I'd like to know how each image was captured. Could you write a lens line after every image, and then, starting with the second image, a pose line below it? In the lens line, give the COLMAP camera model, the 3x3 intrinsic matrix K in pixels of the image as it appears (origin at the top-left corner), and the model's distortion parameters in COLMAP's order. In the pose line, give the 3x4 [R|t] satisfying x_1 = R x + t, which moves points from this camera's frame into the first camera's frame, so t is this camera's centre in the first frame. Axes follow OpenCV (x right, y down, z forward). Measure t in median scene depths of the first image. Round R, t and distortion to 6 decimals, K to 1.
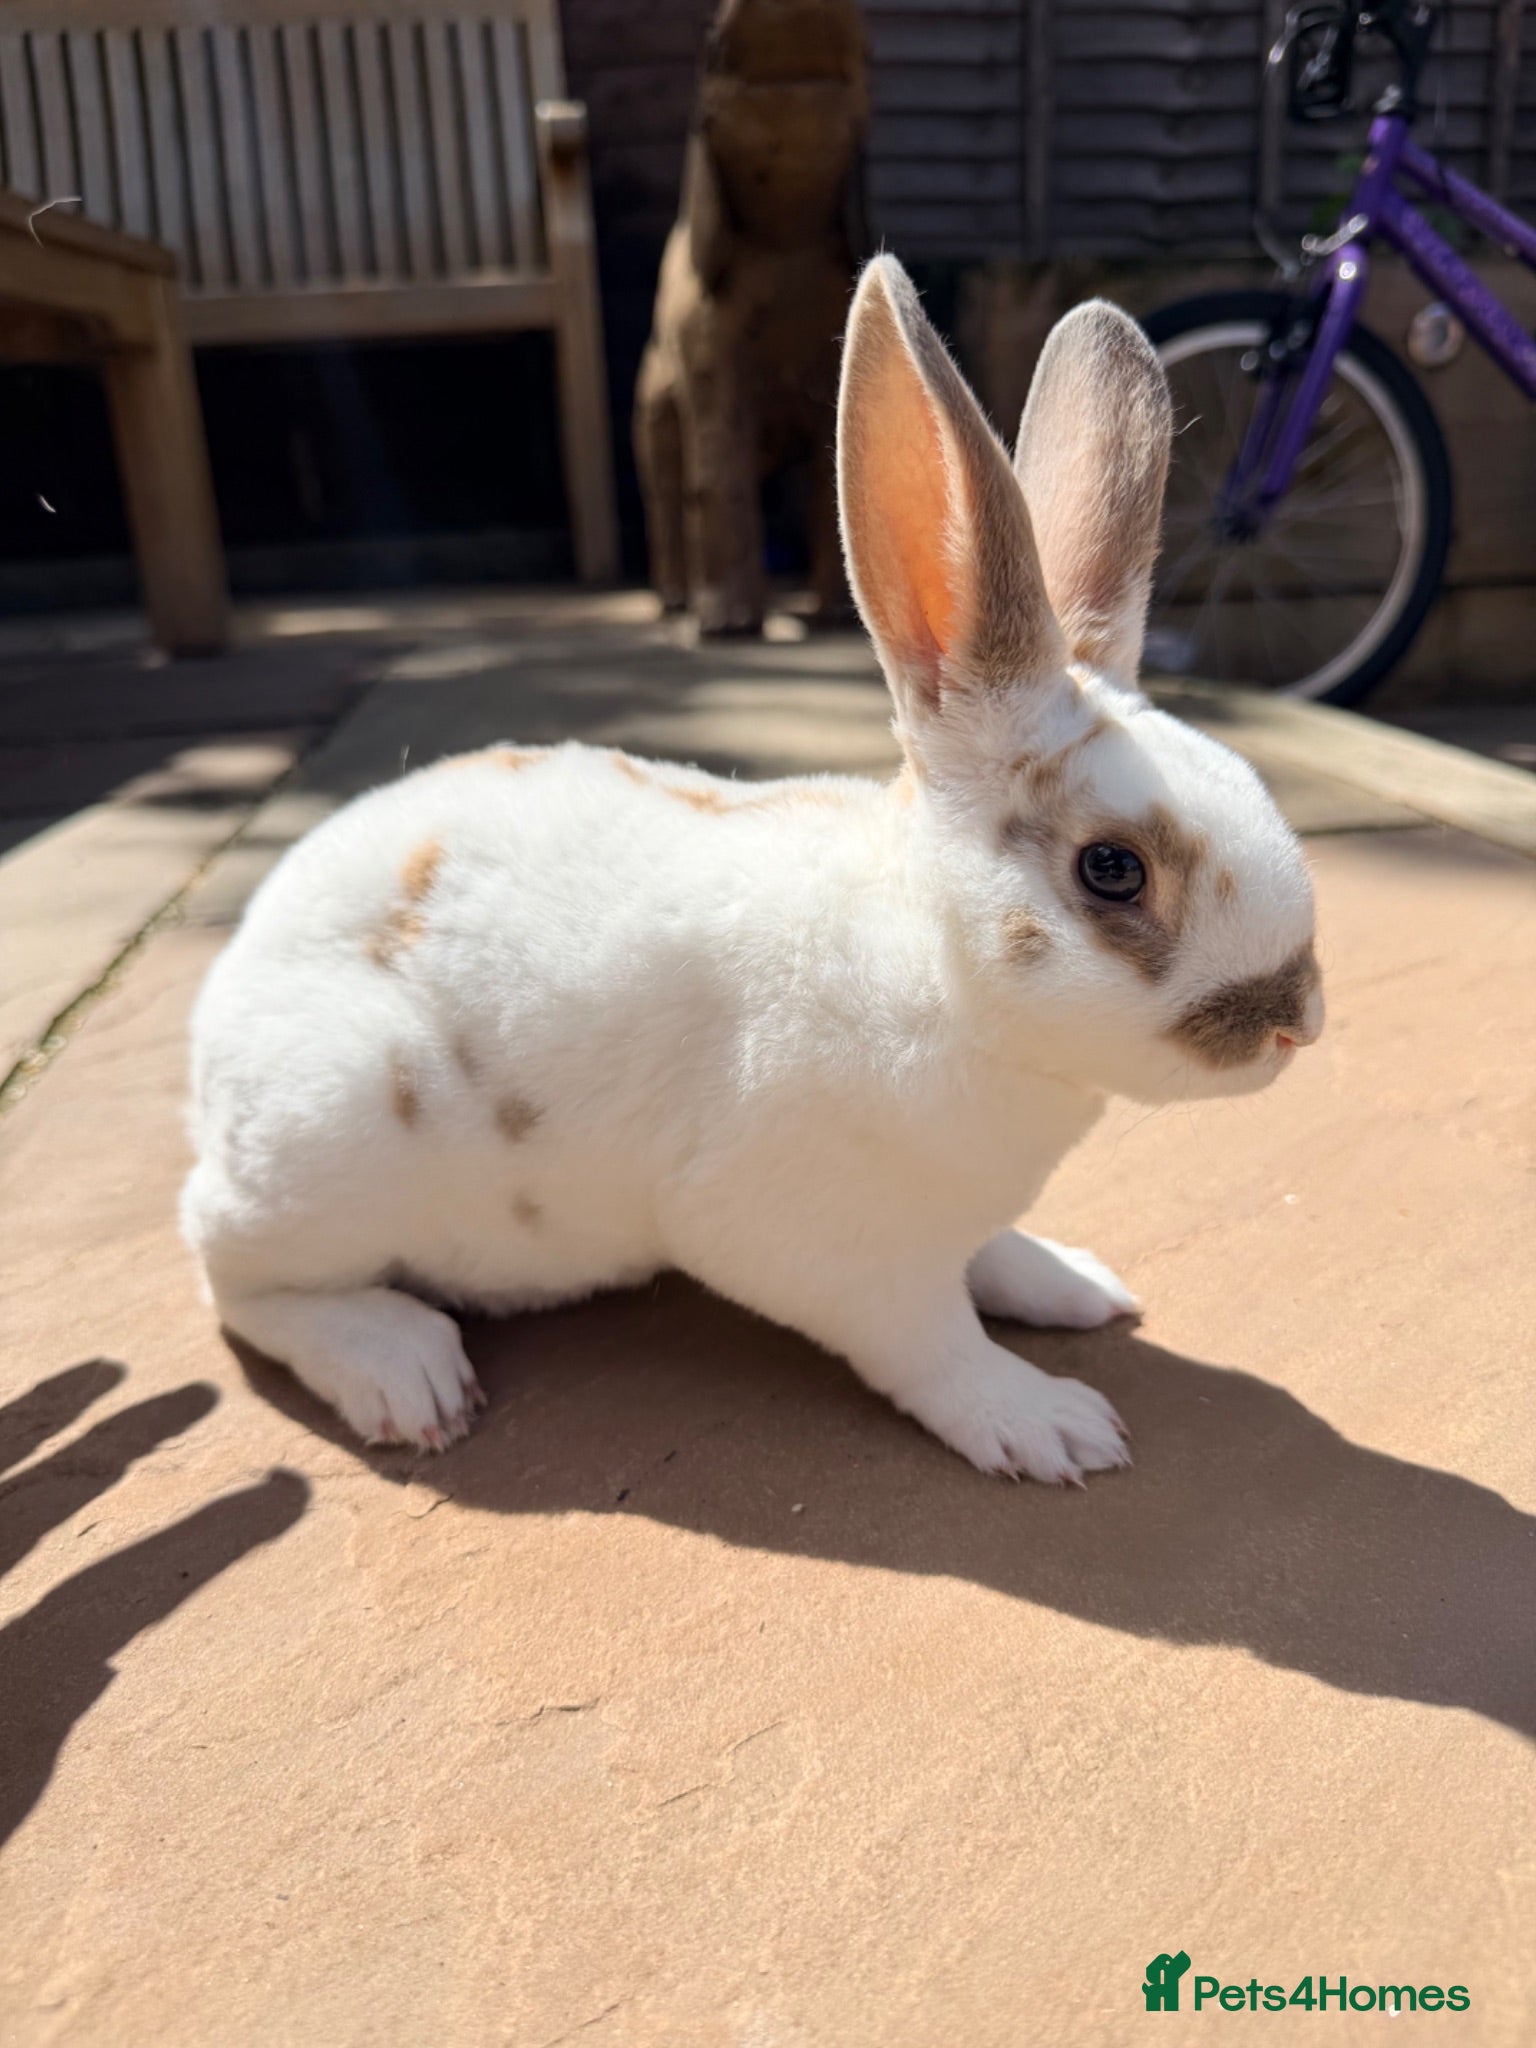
lens RADIAL K [[1699.1, 0, 763.4], [0, 1699.1, 1012.3], [0, 0, 1]] dist [-0.064809, 0.010583]
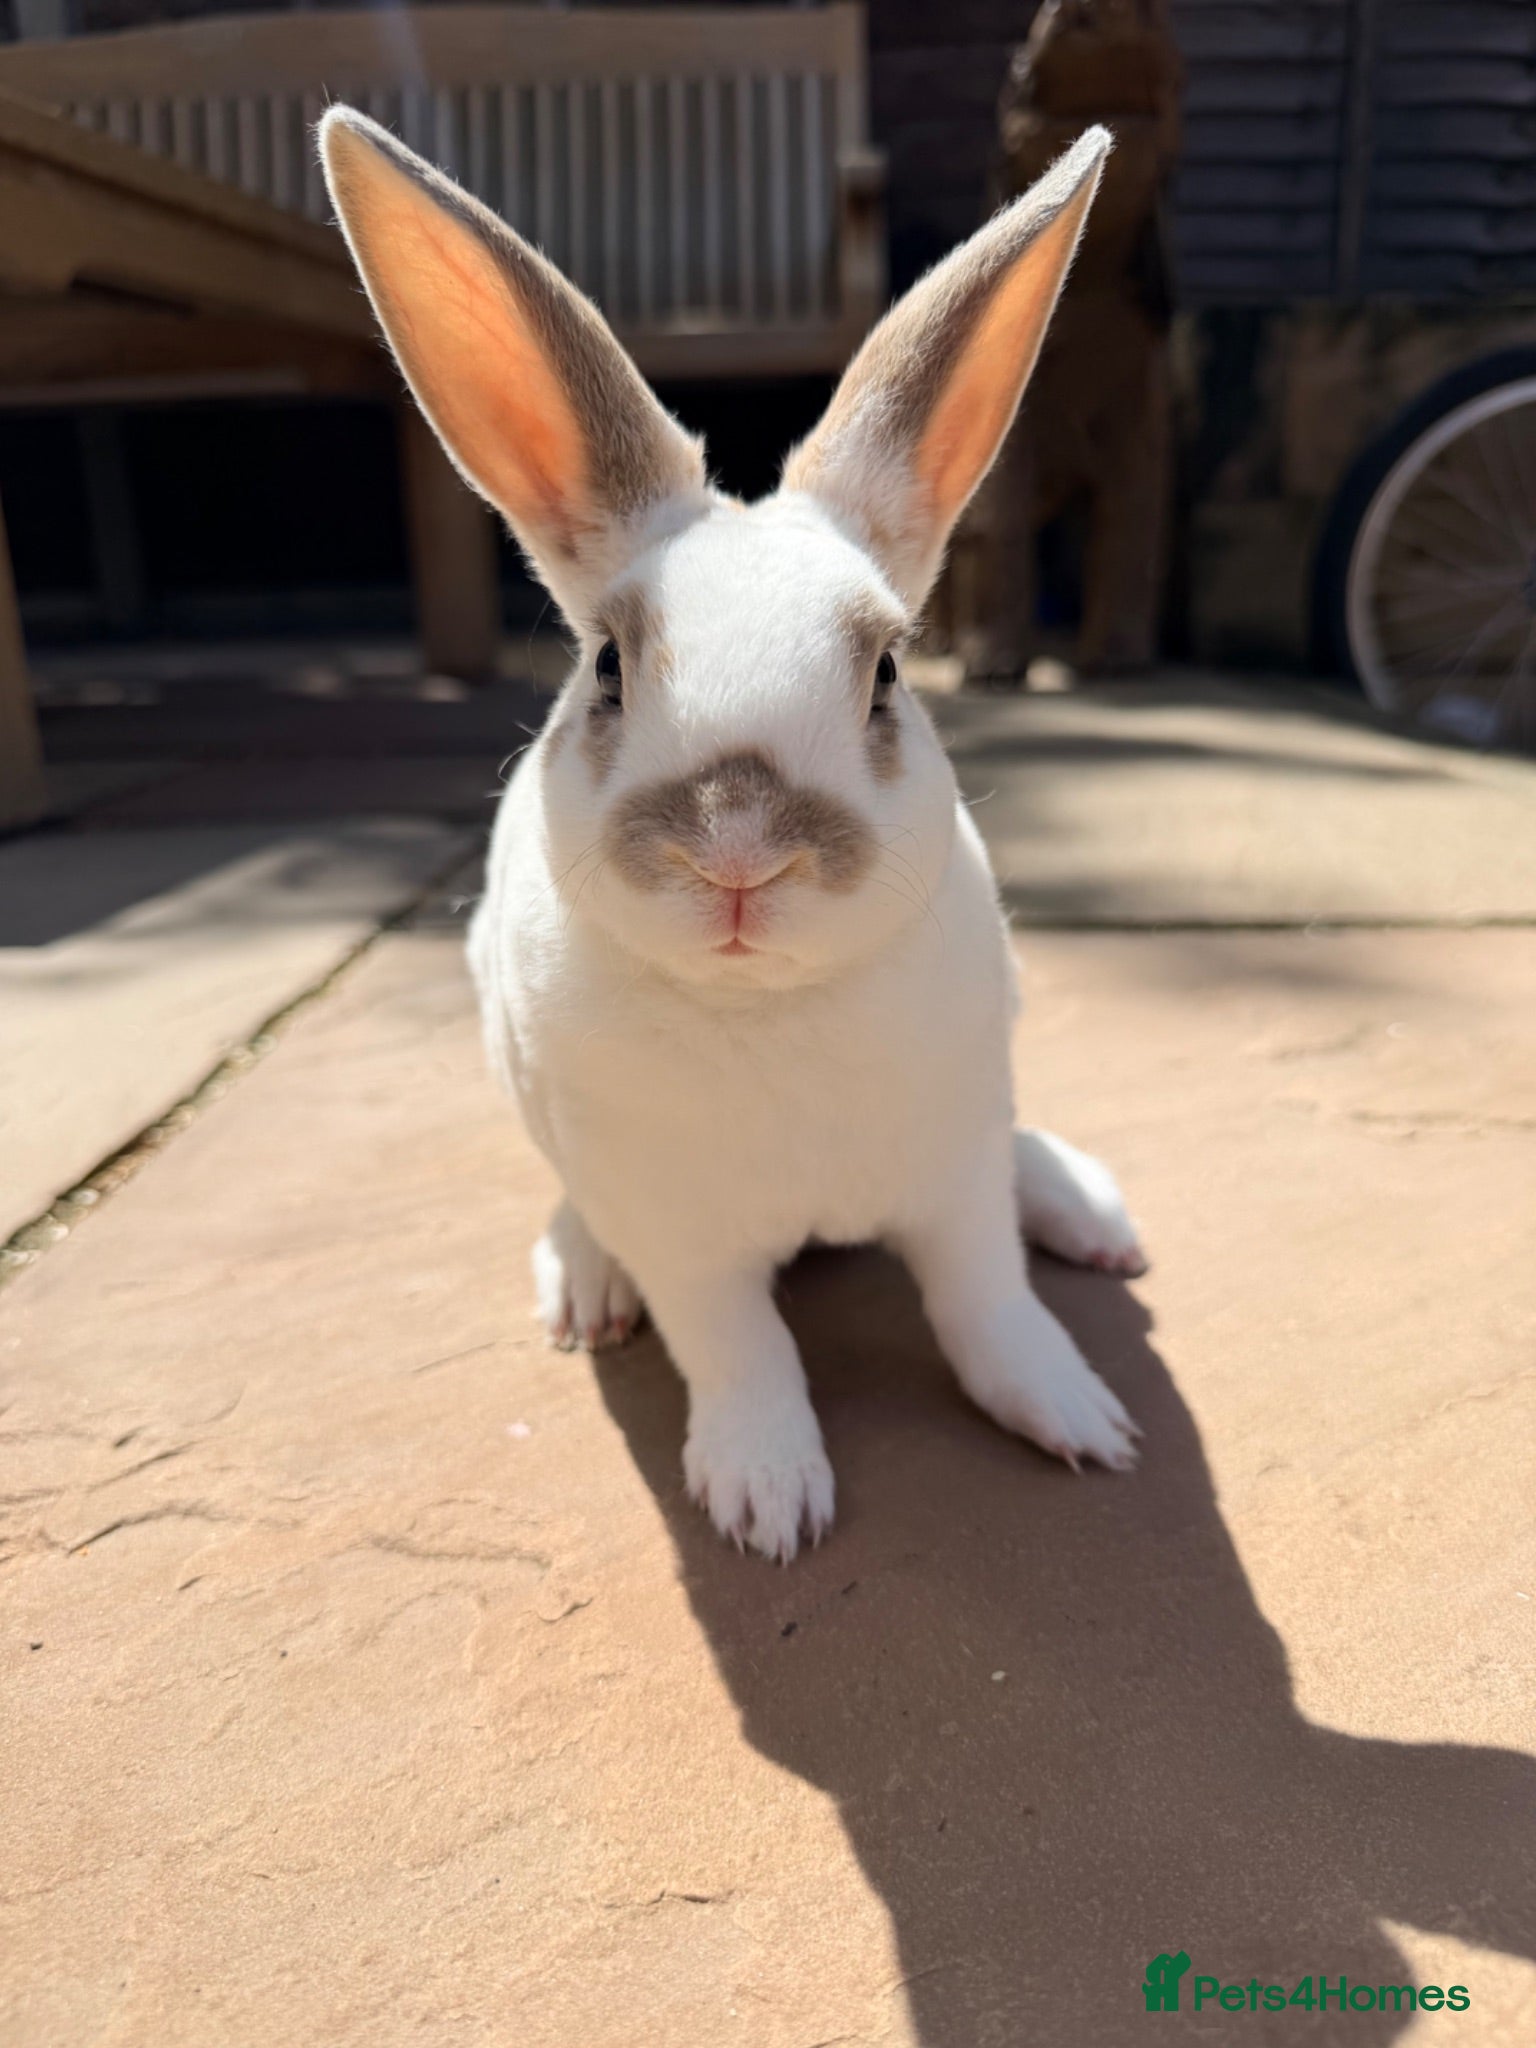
lens RADIAL K [[1699.1, 0, 763.4], [0, 1699.1, 1012.3], [0, 0, 1]] dist [-0.064809, 0.010583]
pose [[0.987240, 0.078389, -0.138609, -0.004683], [-0.082927, 0.996183, -0.027260, 0.006942], [0.135943, 0.038407, 0.989972, 0.173636]]
